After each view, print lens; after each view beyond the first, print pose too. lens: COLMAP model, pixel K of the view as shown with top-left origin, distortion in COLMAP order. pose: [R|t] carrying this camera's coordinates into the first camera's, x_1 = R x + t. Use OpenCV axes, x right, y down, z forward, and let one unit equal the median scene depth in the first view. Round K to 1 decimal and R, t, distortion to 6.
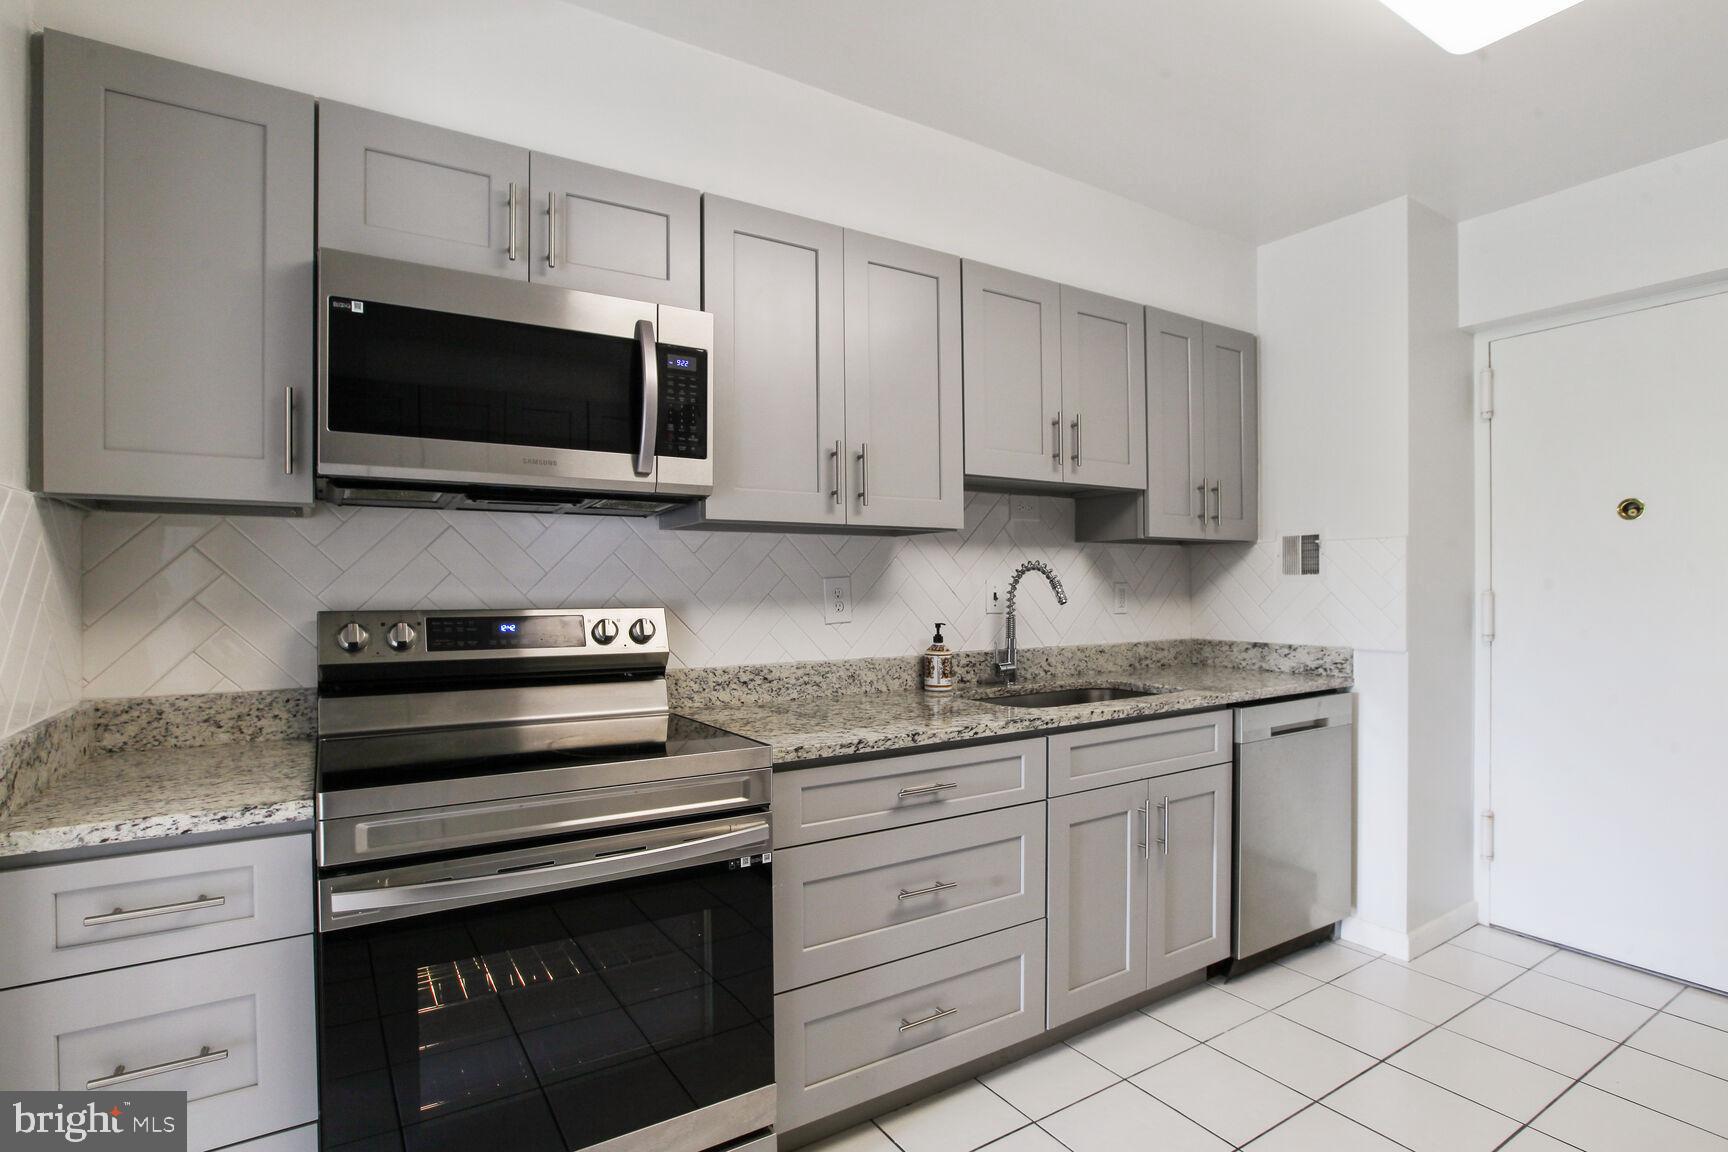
lens RADIAL K [[880.0, 0, 857.0], [0, 880.0, 582.5], [0, 0, 1]] dist [-0.063805, 0.085810]
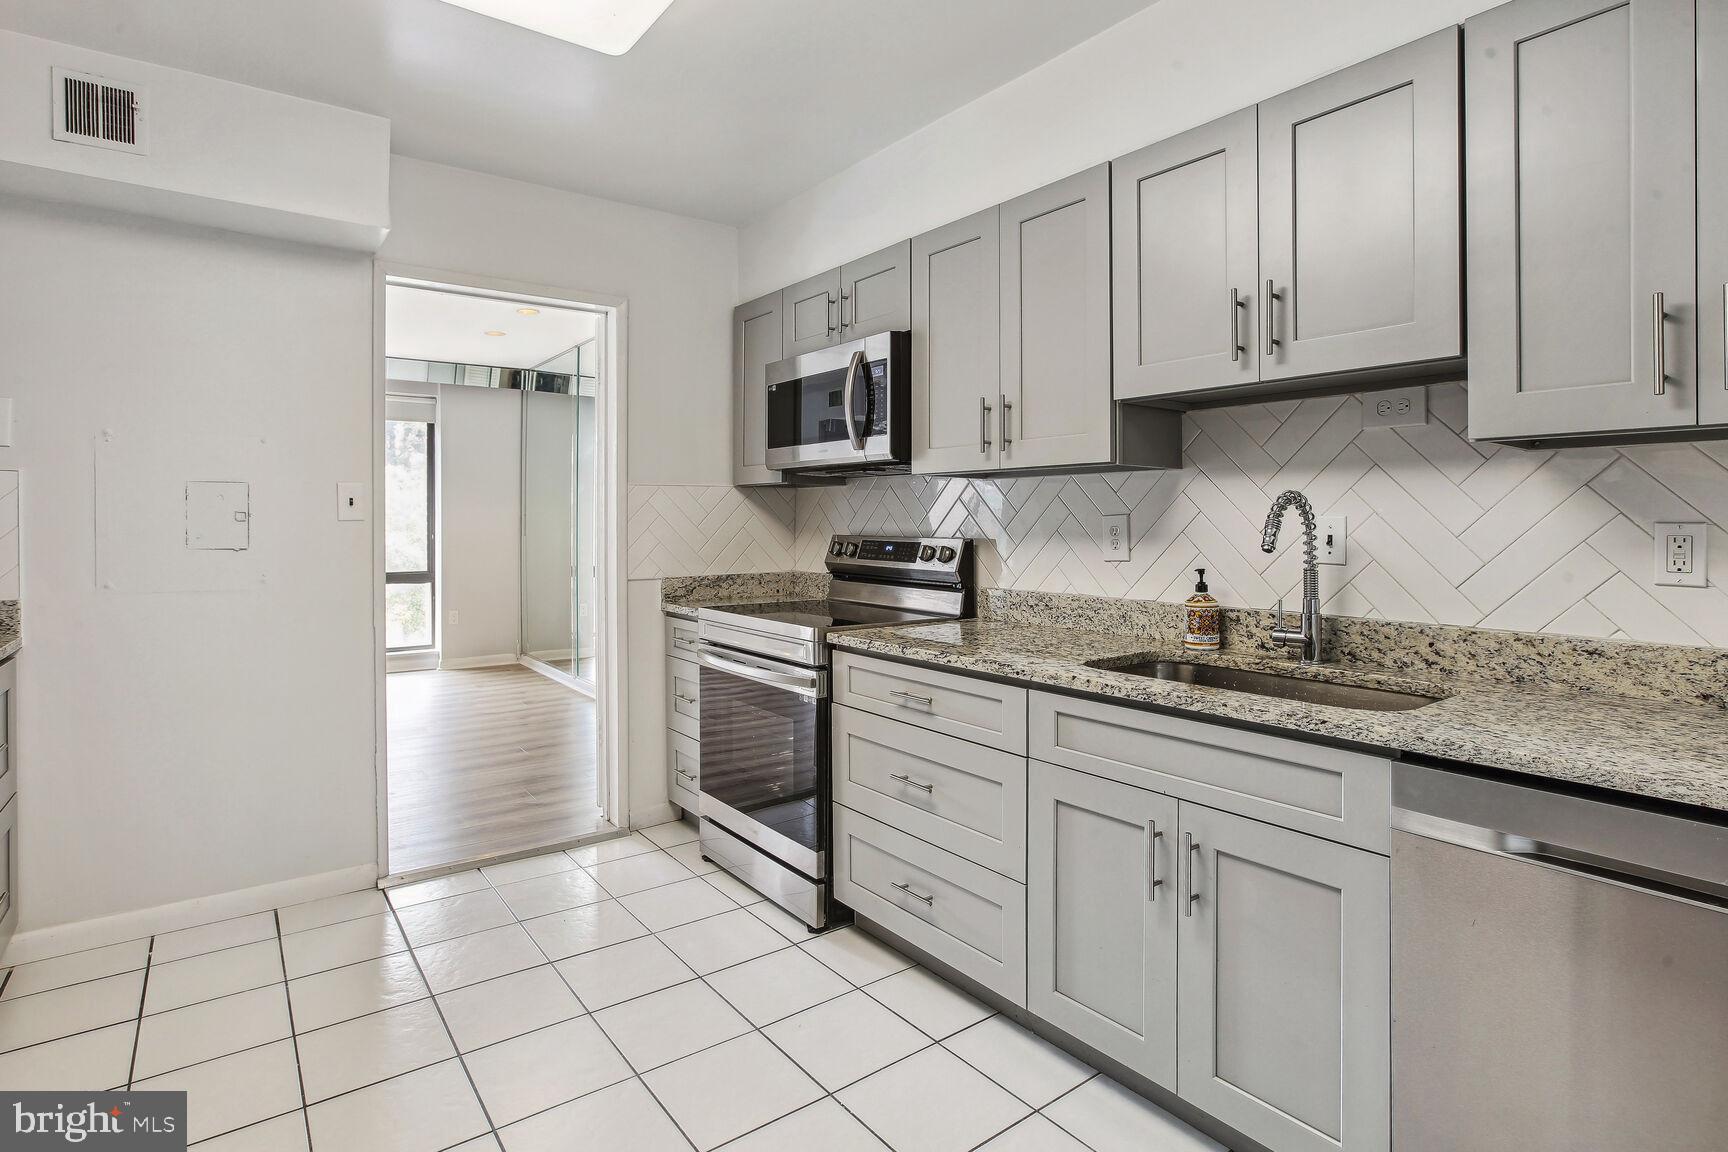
lens RADIAL K [[932.0, 0, 900.4], [0, 932.0, 526.5], [0, 0, 1]] dist [-0.002057, 0.000837]
pose [[0.077910, 0.010539, -0.996905, 1.047759], [0.002425, 0.999939, 0.010761, -0.005231], [0.996957, -0.003256, 0.077880, 0.702925]]
